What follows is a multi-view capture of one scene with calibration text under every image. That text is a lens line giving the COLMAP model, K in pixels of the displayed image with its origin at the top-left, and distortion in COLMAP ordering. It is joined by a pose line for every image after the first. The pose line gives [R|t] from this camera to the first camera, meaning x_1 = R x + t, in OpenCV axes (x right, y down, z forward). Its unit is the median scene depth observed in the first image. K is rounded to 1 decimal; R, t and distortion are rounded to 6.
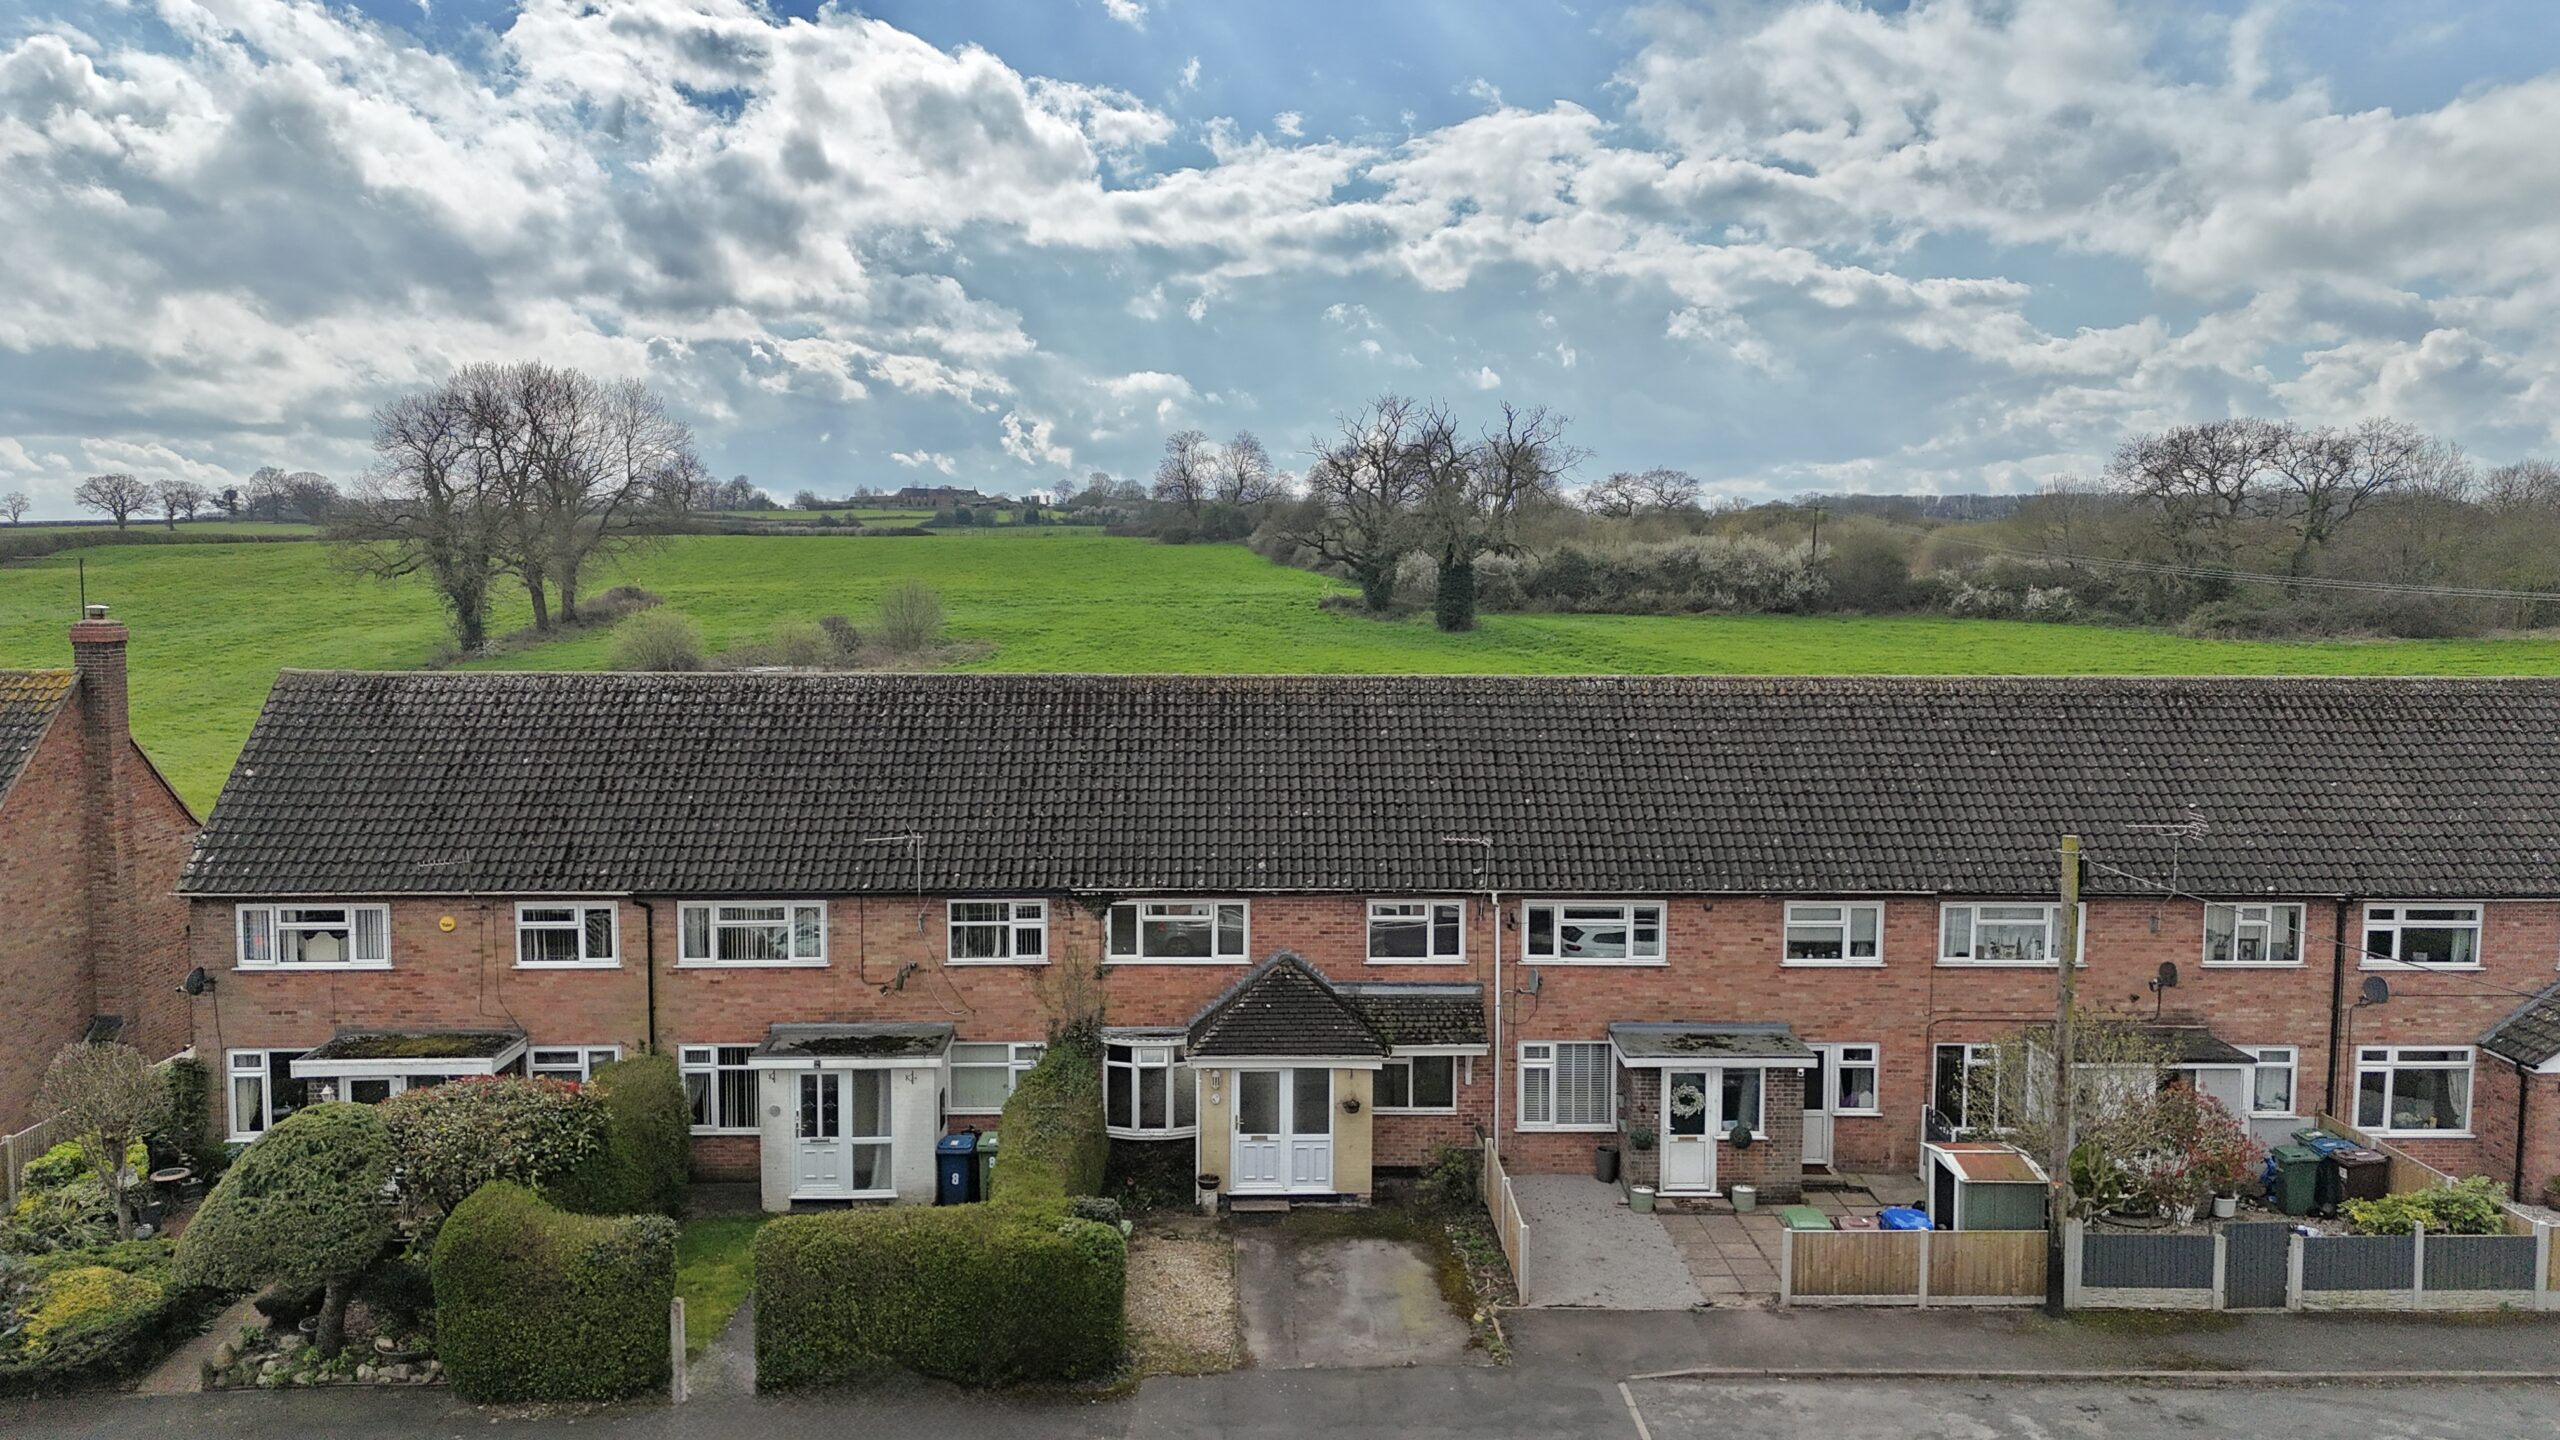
lens RADIAL K [[1880.2, 0, 1280.9], [0, 1880.2, 726.9], [0, 0, 1]] dist [0.045129, -0.026360]
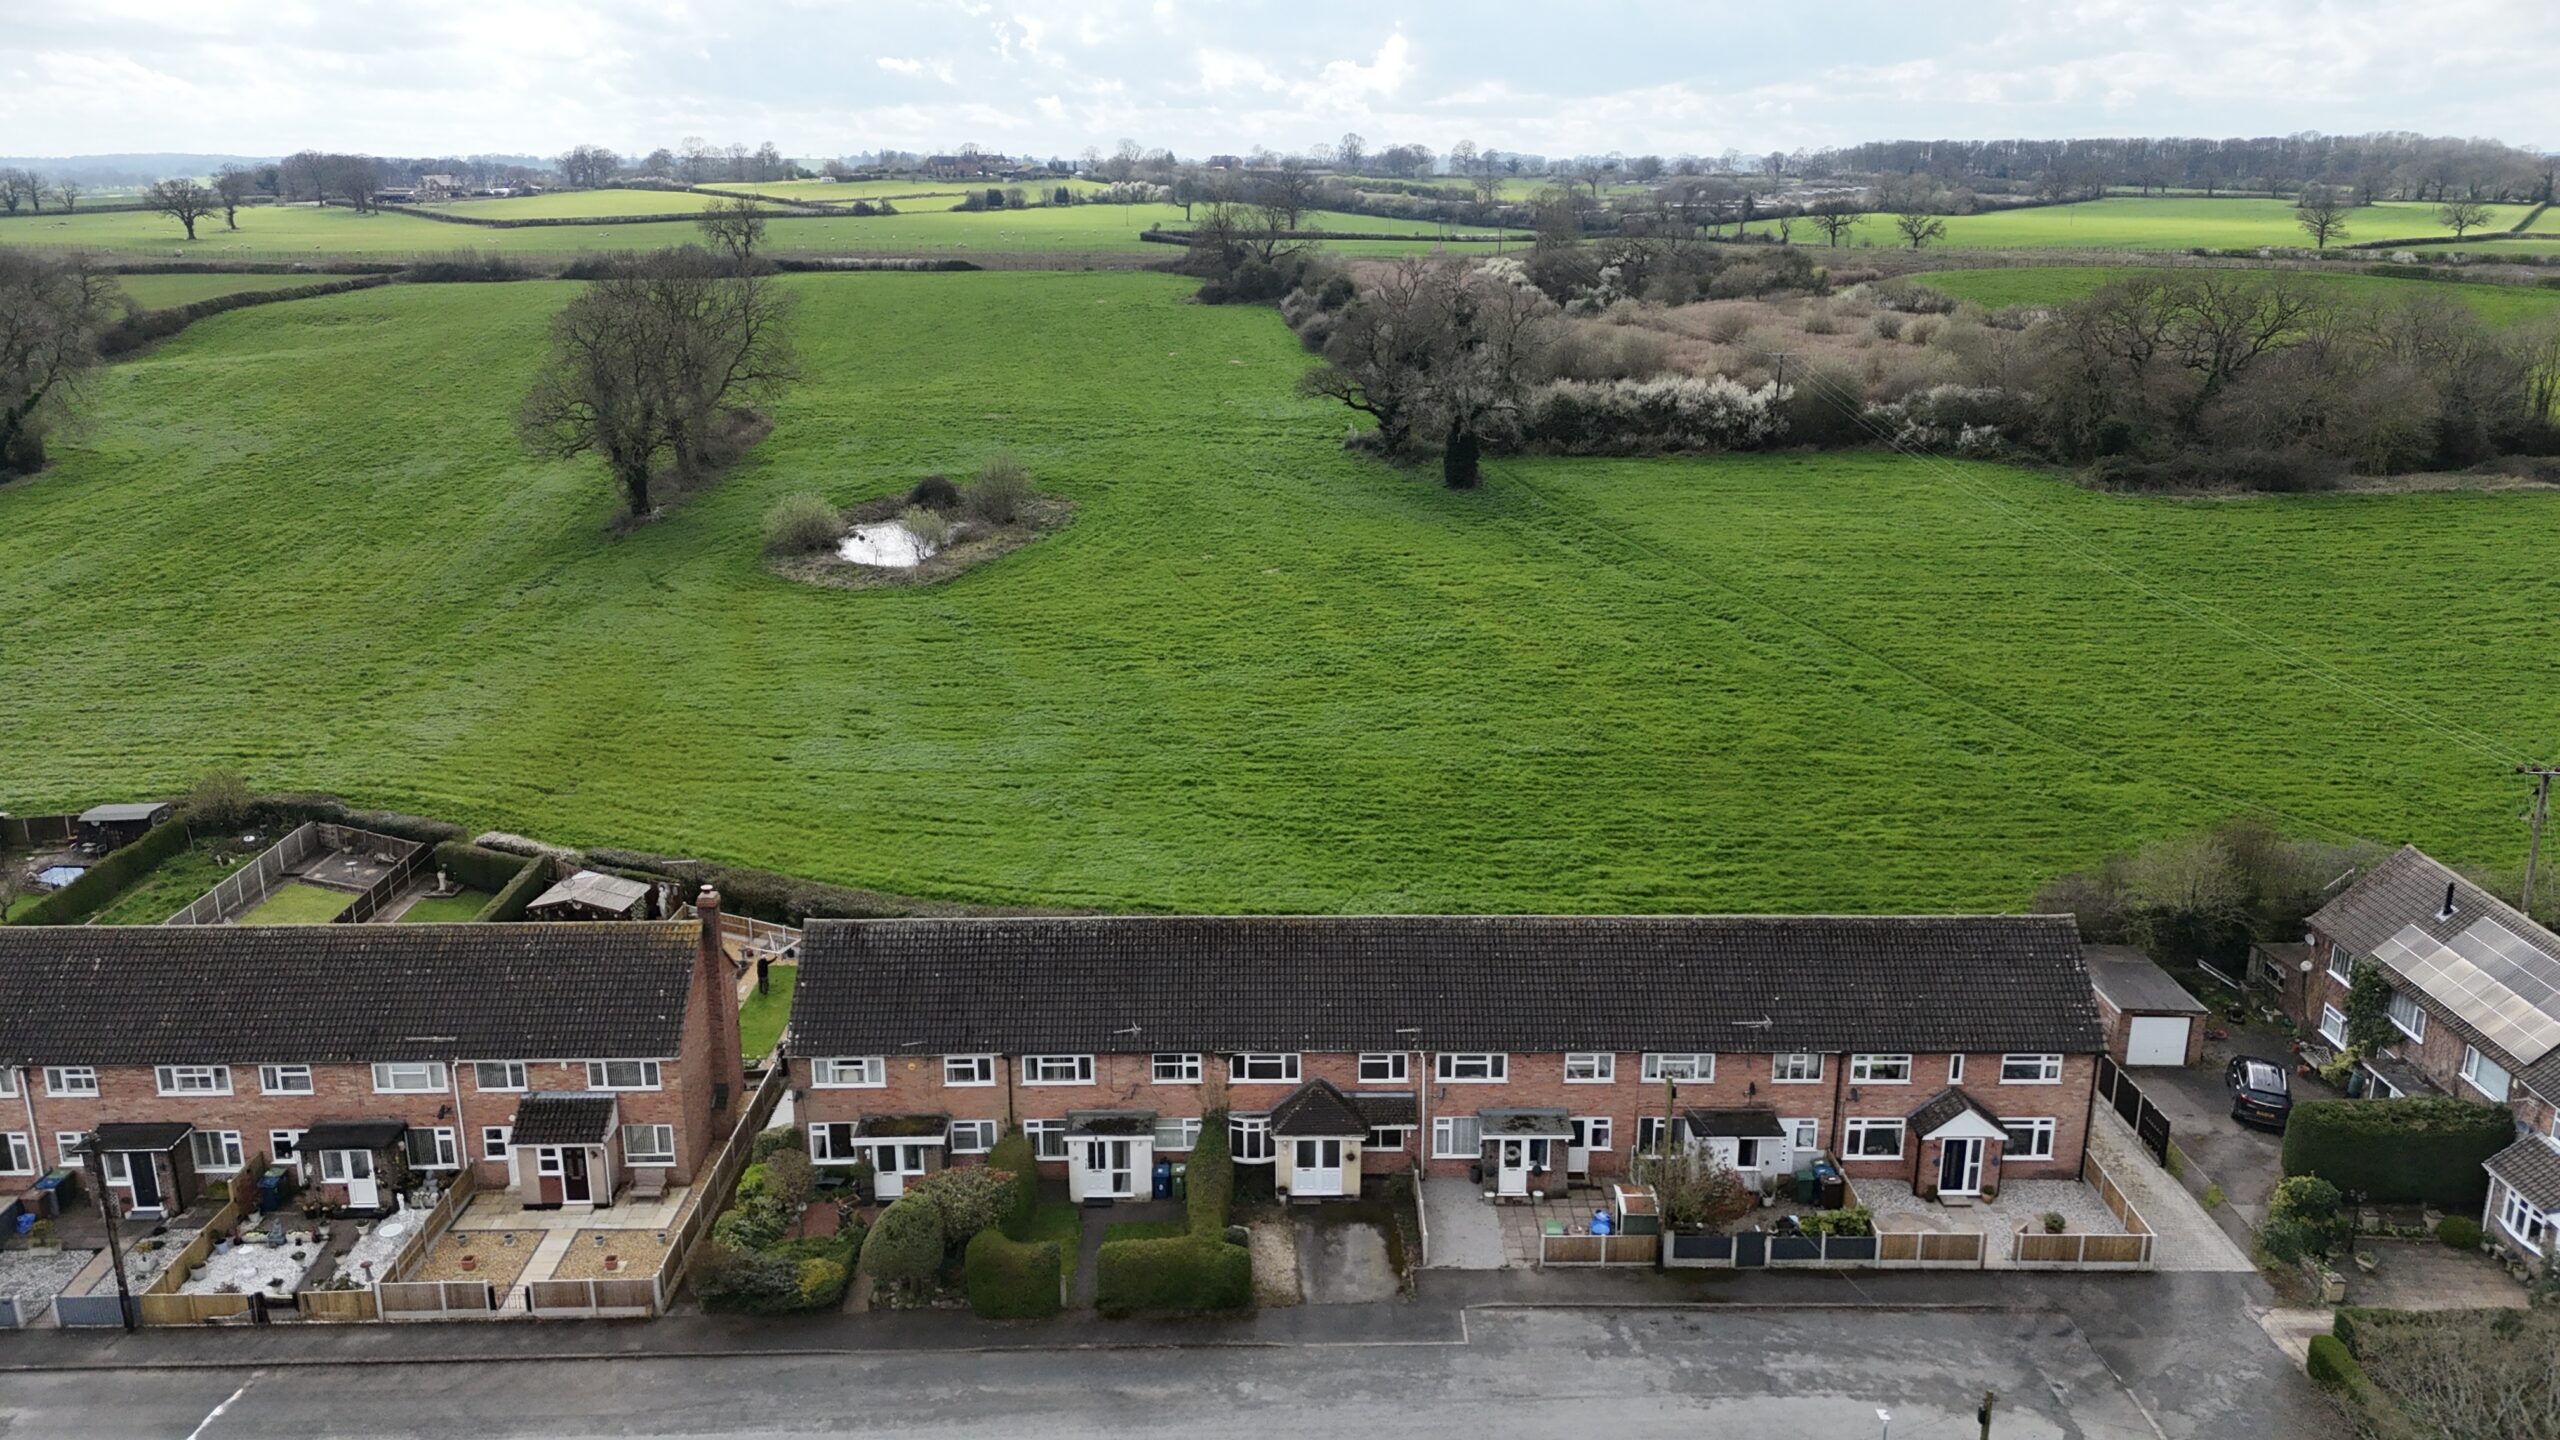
lens RADIAL K [[1880.2, 0, 1281.3], [0, 1880.2, 716.0], [0, 0, 1]] dist [0.045129, -0.026360]
pose [[0.999870, -0.000971, -0.016091, -0.005050], [0.003984, 0.982113, 0.188252, -0.651371], [0.015620, -0.188292, 0.981989, -0.930424]]
